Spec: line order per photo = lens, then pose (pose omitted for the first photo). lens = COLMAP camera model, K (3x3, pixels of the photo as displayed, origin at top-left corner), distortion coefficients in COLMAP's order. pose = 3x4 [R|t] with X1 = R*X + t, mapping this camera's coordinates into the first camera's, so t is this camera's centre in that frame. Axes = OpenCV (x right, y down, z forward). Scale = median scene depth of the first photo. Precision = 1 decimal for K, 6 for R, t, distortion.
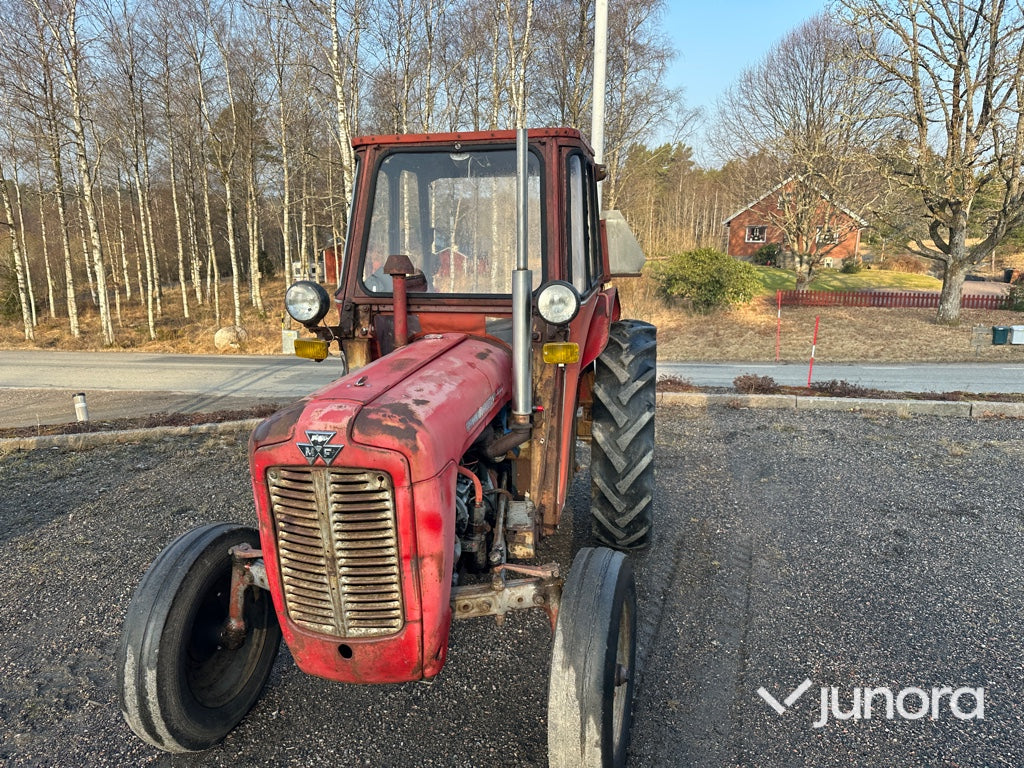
lens RADIAL K [[719.2, 0, 519.5], [0, 719.2, 377.3], [0, 0, 1]] dist [0.063632, -0.080923]
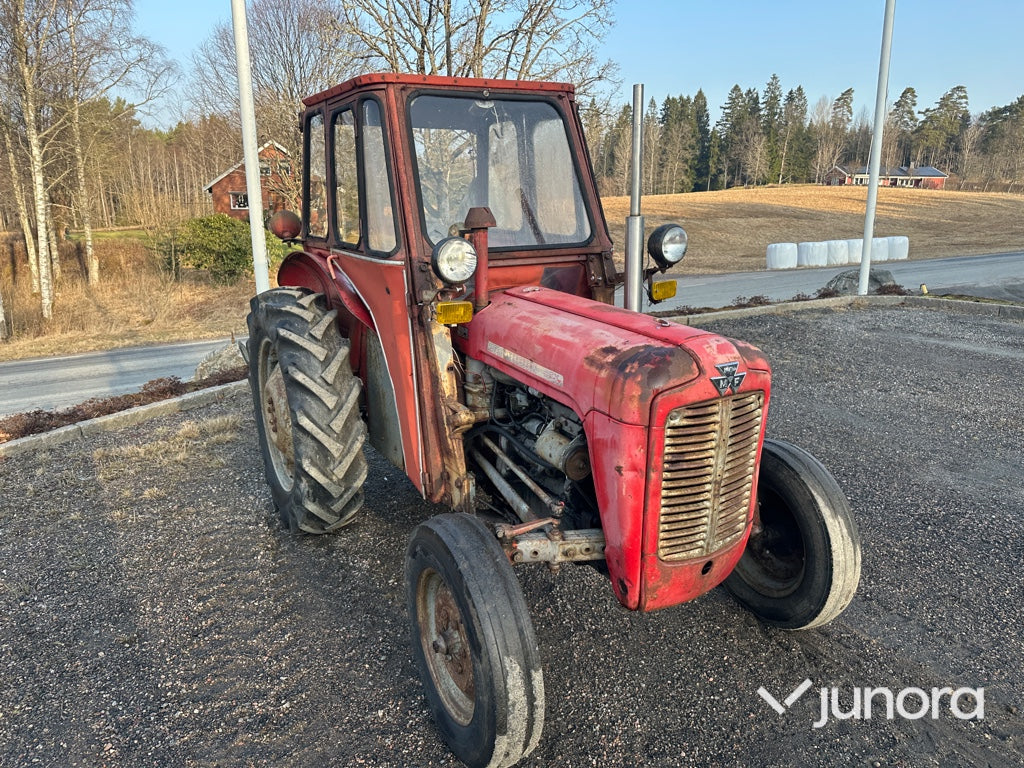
lens RADIAL K [[717.8, 0, 518.1], [0, 717.8, 384.8], [0, 0, 1]] dist [0.057880, -0.067411]
pose [[0.762198, -0.169055, 0.624880, -0.634400], [0.136187, 0.985570, 0.100521, -0.023100], [-0.632856, 0.008483, 0.774223, 0.197745]]
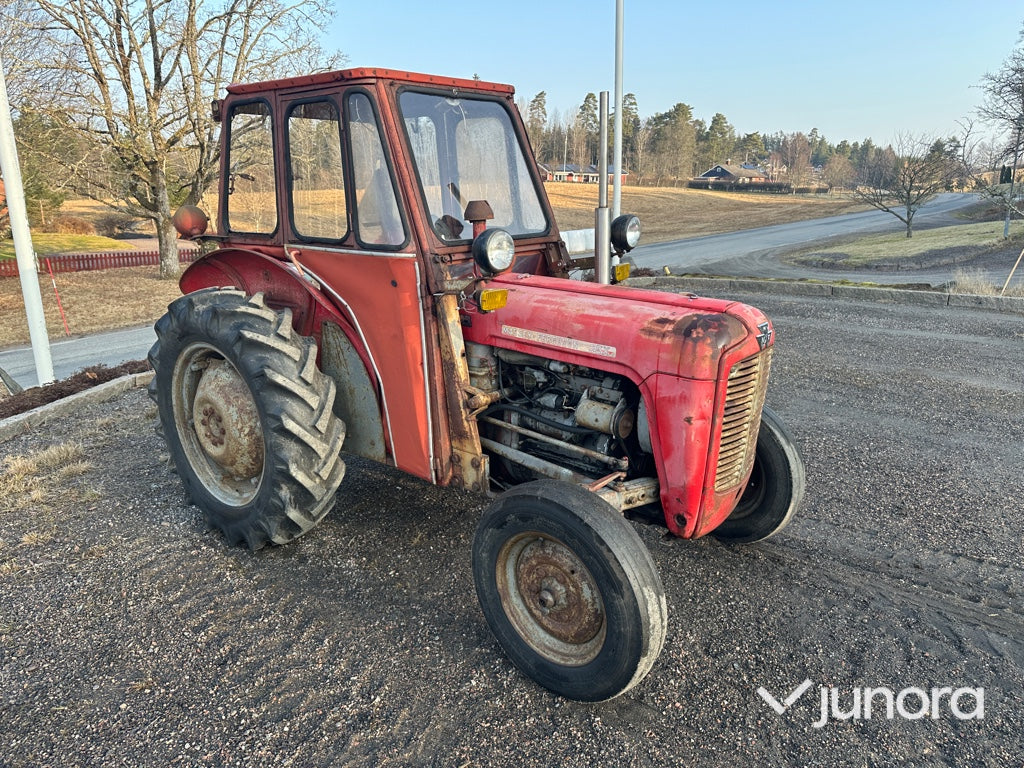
lens RADIAL K [[715.9, 0, 518.4], [0, 715.9, 381.9], [0, 0, 1]] dist [0.080725, -0.103378]
pose [[0.469140, -0.233521, 0.851690, -0.880977], [0.184155, 0.969073, 0.164266, -0.065618], [-0.863710, 0.079780, 0.497635, 0.393622]]
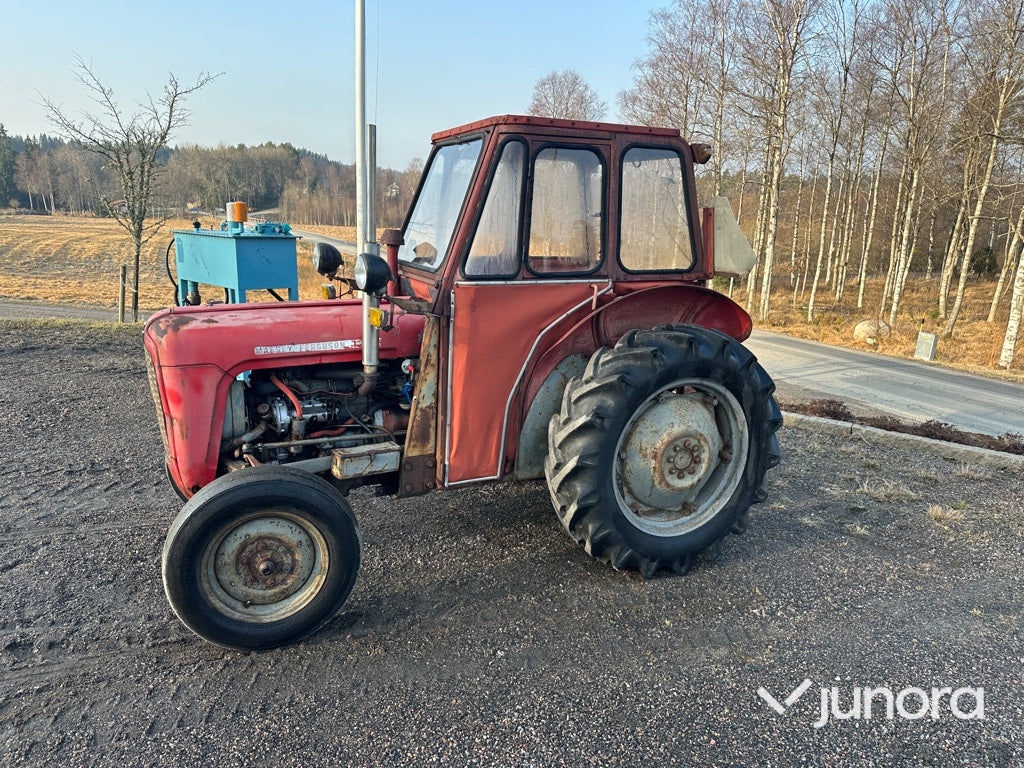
lens RADIAL K [[719.2, 0, 506.7], [0, 719.2, 384.5], [0, 0, 1]] dist [0.057611, -0.070038]
pose [[0.557504, 0.216937, -0.801329, 0.847555], [-0.197731, 0.972174, 0.125622, -0.087035], [0.806283, 0.088413, 0.584886, 0.373981]]
